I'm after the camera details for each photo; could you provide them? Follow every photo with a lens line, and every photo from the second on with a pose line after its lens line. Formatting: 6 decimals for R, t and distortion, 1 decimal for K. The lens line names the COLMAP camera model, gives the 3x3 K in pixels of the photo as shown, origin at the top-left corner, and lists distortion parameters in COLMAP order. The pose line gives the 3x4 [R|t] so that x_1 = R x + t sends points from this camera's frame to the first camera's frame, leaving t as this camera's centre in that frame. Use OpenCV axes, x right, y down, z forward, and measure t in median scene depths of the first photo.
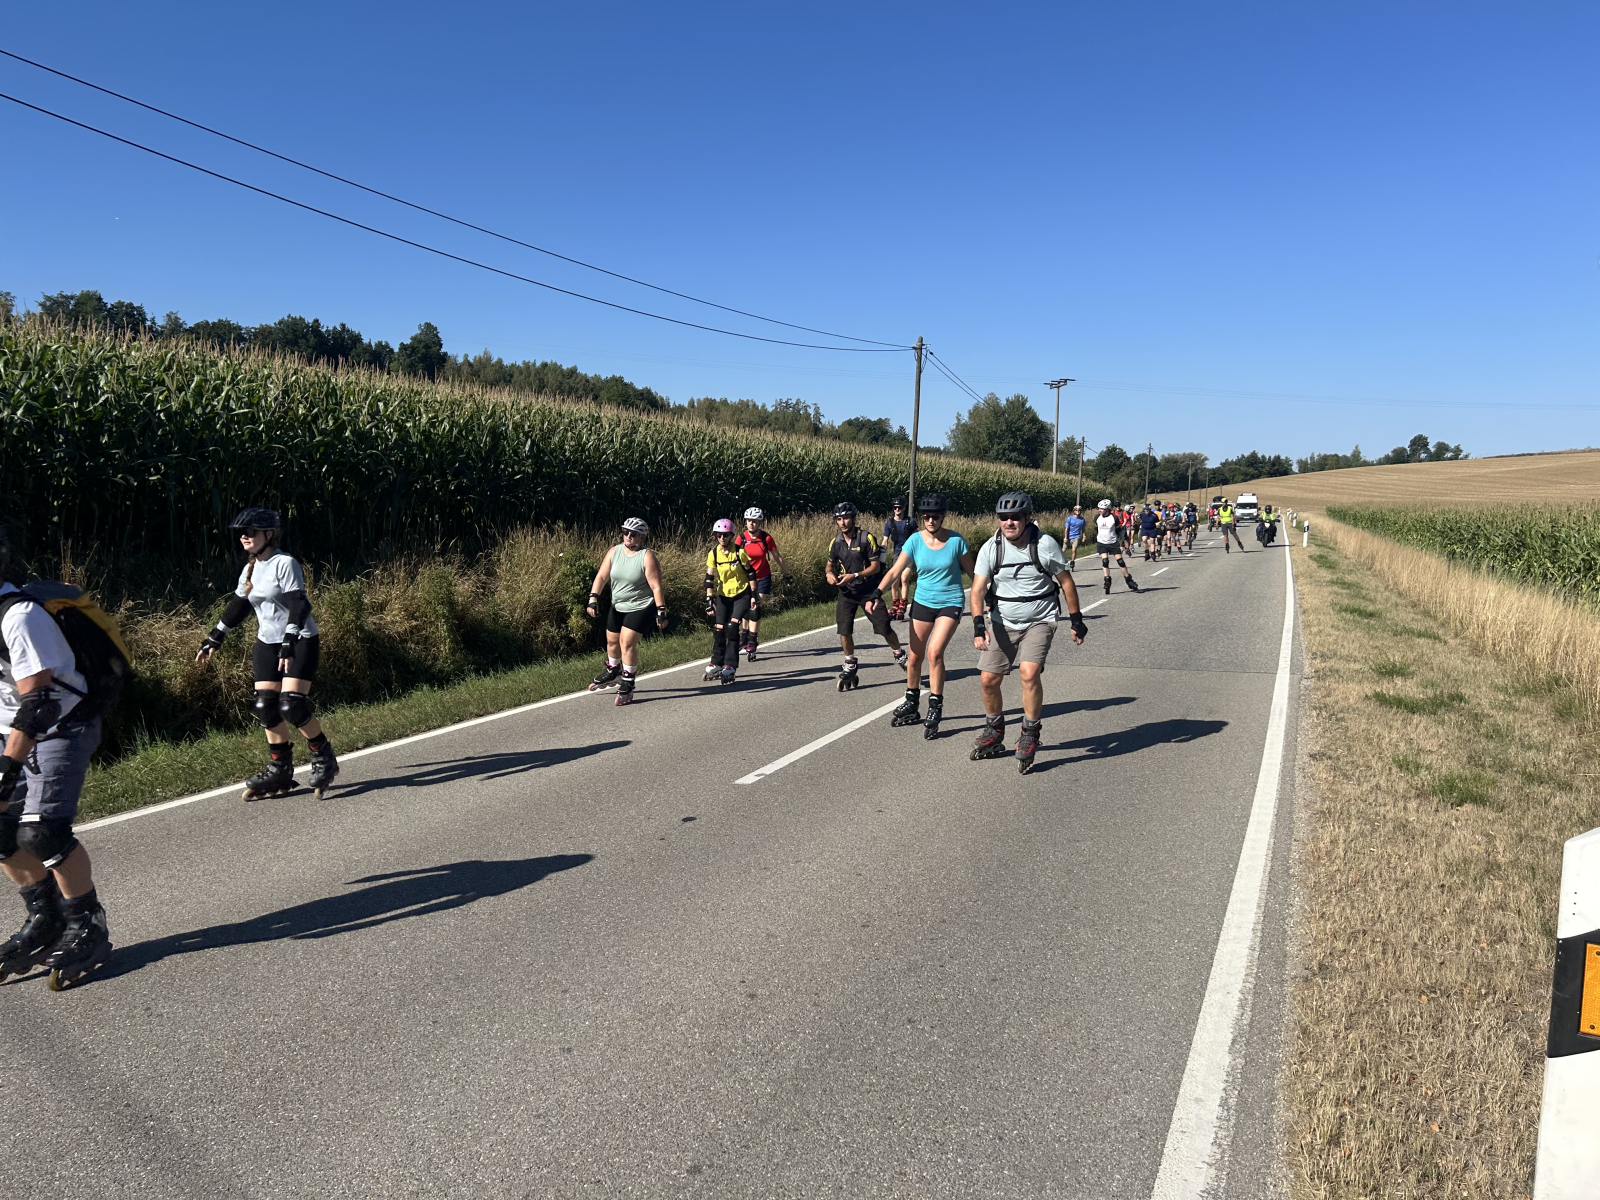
lens RADIAL K [[1191.4, 0, 791.6], [0, 1191.4, 607.3], [0, 0, 1]] dist [0.054863, -0.058680]
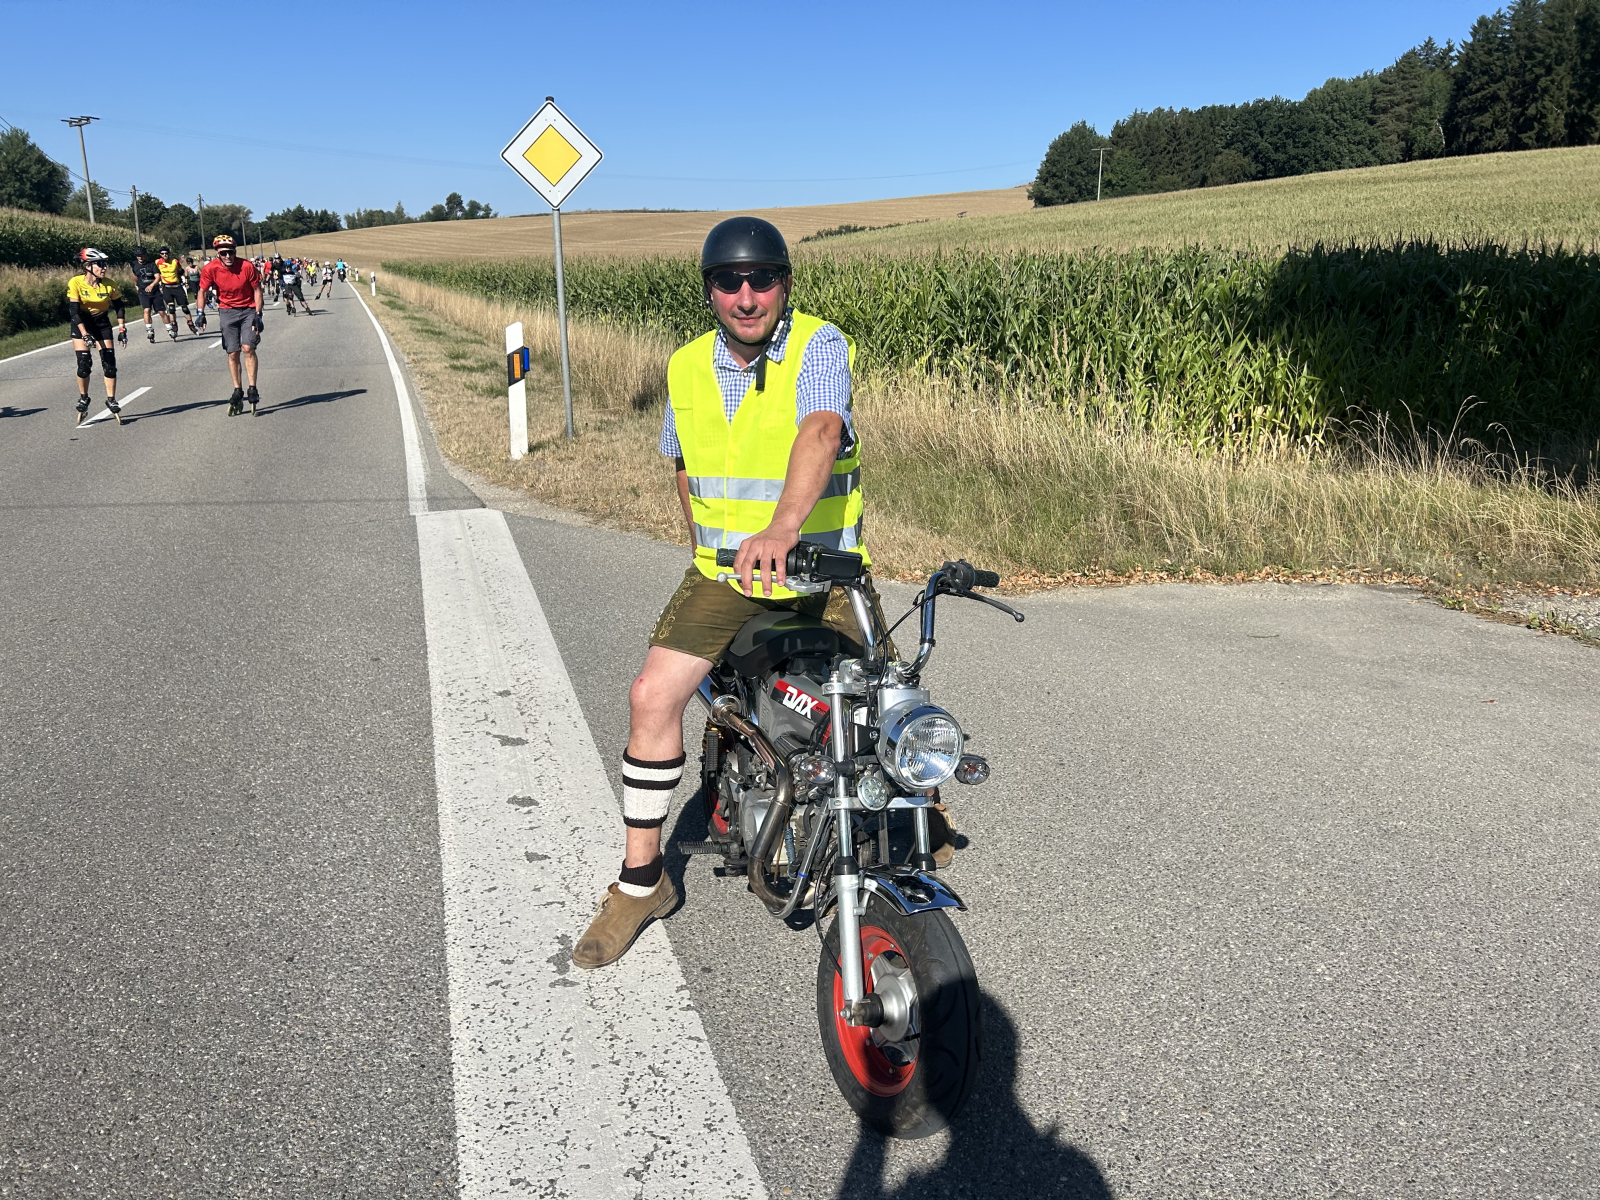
lens RADIAL K [[1199.7, 0, 776.9], [0, 1199.7, 585.8], [0, 0, 1]] dist [0.048358, -0.059640]
pose [[0.747734, -0.180221, 0.639073, -0.150397], [0.065511, 0.977789, 0.199090, 0.035068], [-0.660759, -0.107000, 0.742932, -0.288166]]
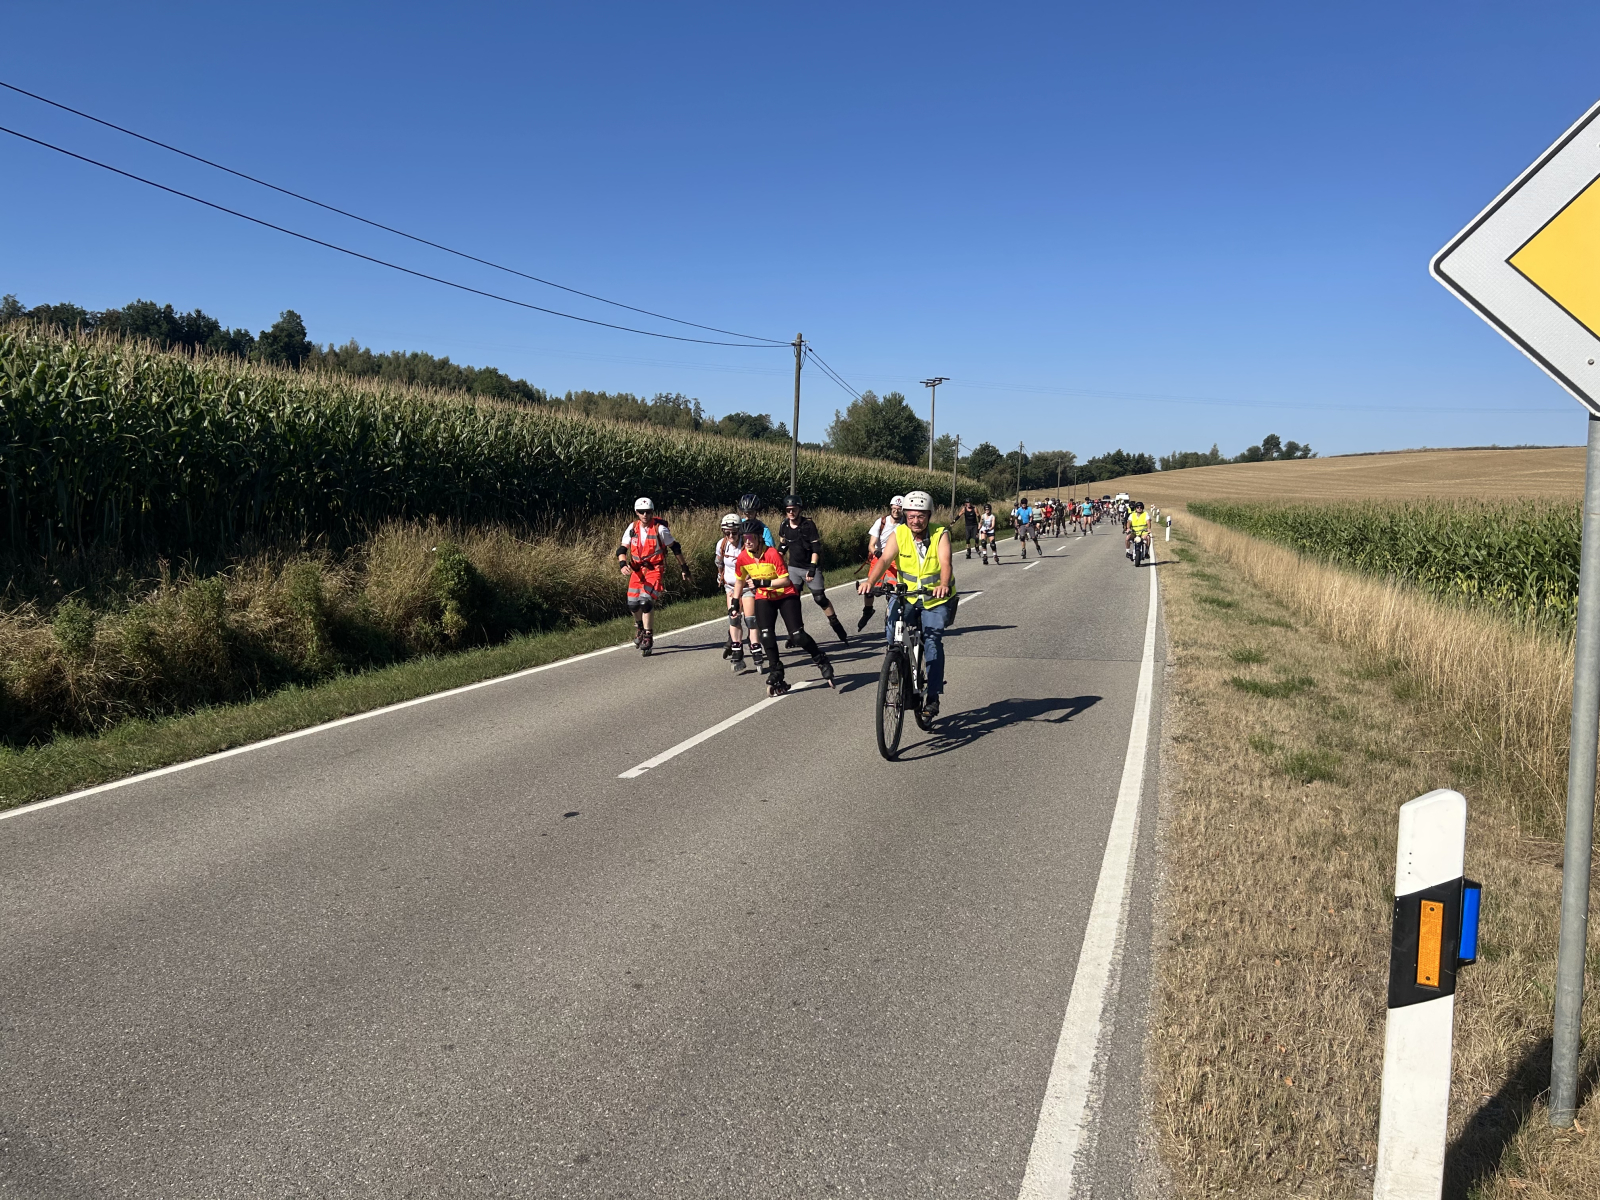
lens RADIAL K [[1191.7, 0, 791.5], [0, 1191.7, 600.7], [0, 0, 1]] dist [0.052882, -0.055042]
pose [[0.995074, -0.006891, 0.098897, -0.000470], [0.007059, 0.999974, -0.001350, 0.001107], [-0.098885, 0.002042, 0.995097, -0.001703]]
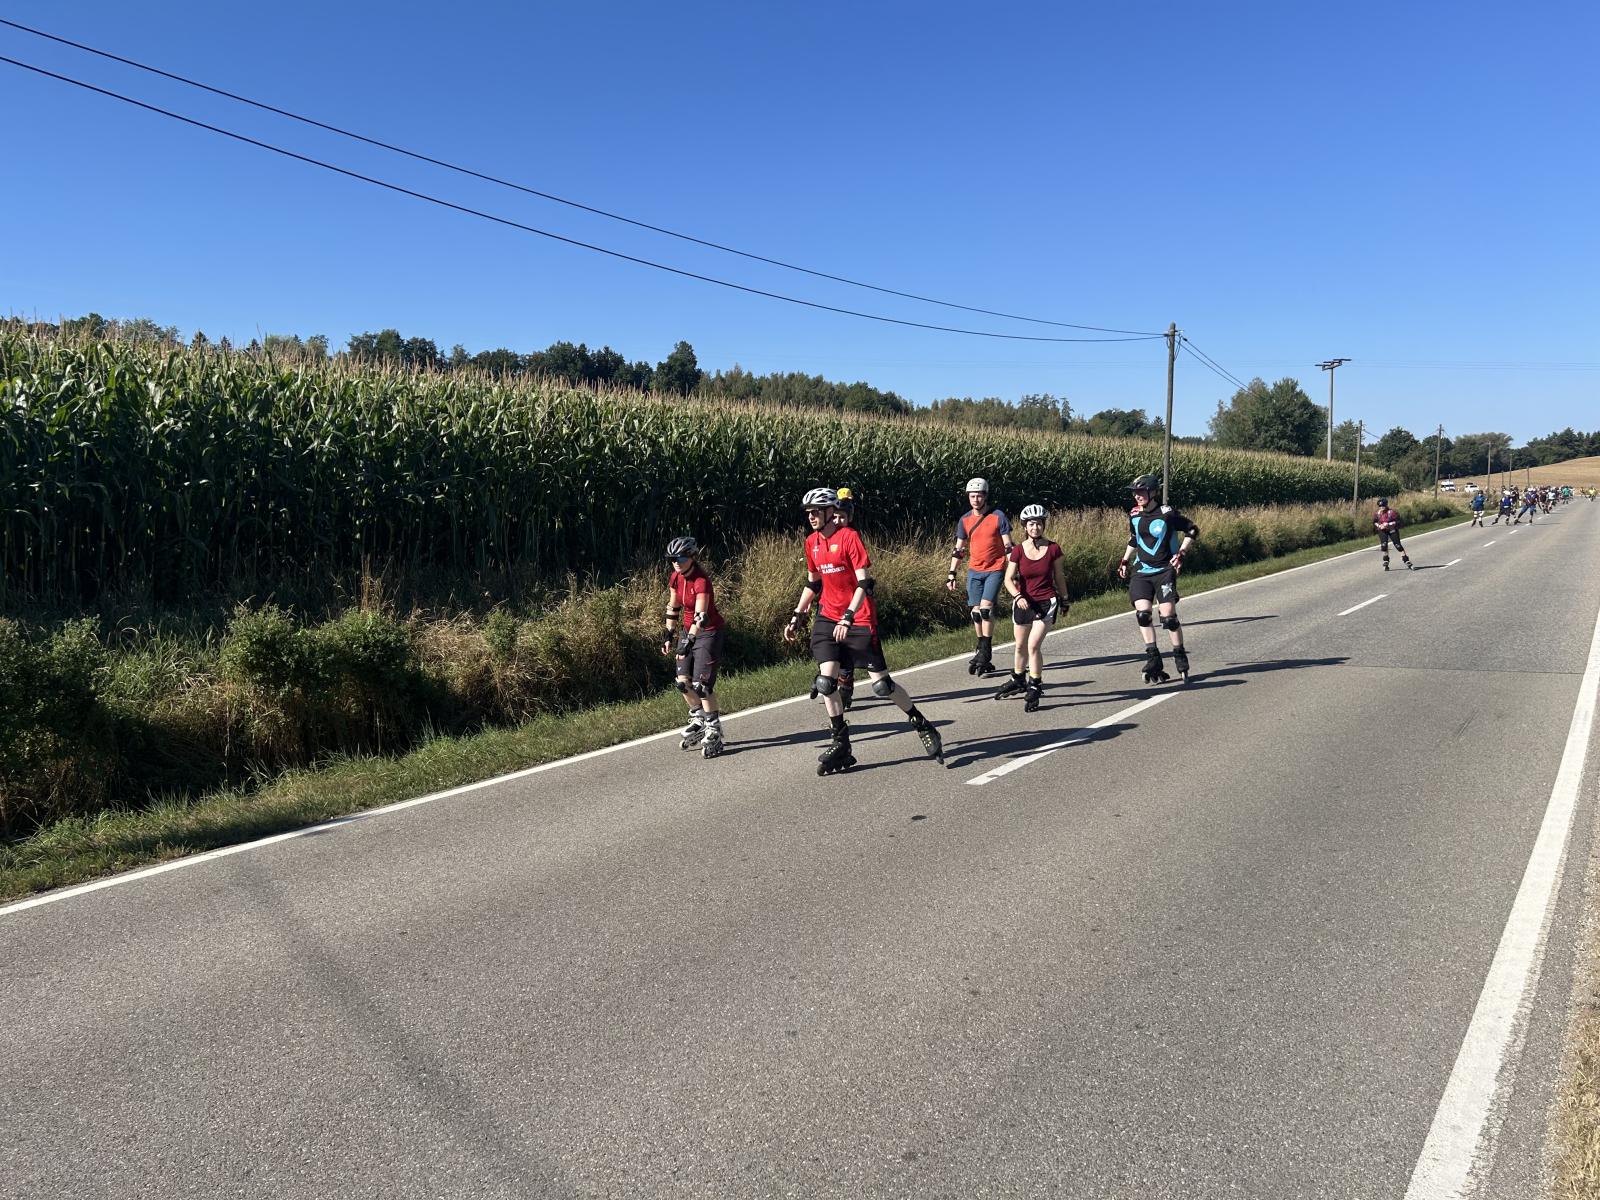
lens RADIAL K [[1186.6, 0, 794.5], [0, 1186.6, 604.7], [0, 0, 1]] dist [0.123622, -0.244827]
pose [[0.979178, -0.013476, -0.202555, 0.005601], [0.012534, 0.999904, -0.005929, 0.000879], [0.202615, 0.003266, 0.979253, -0.003038]]
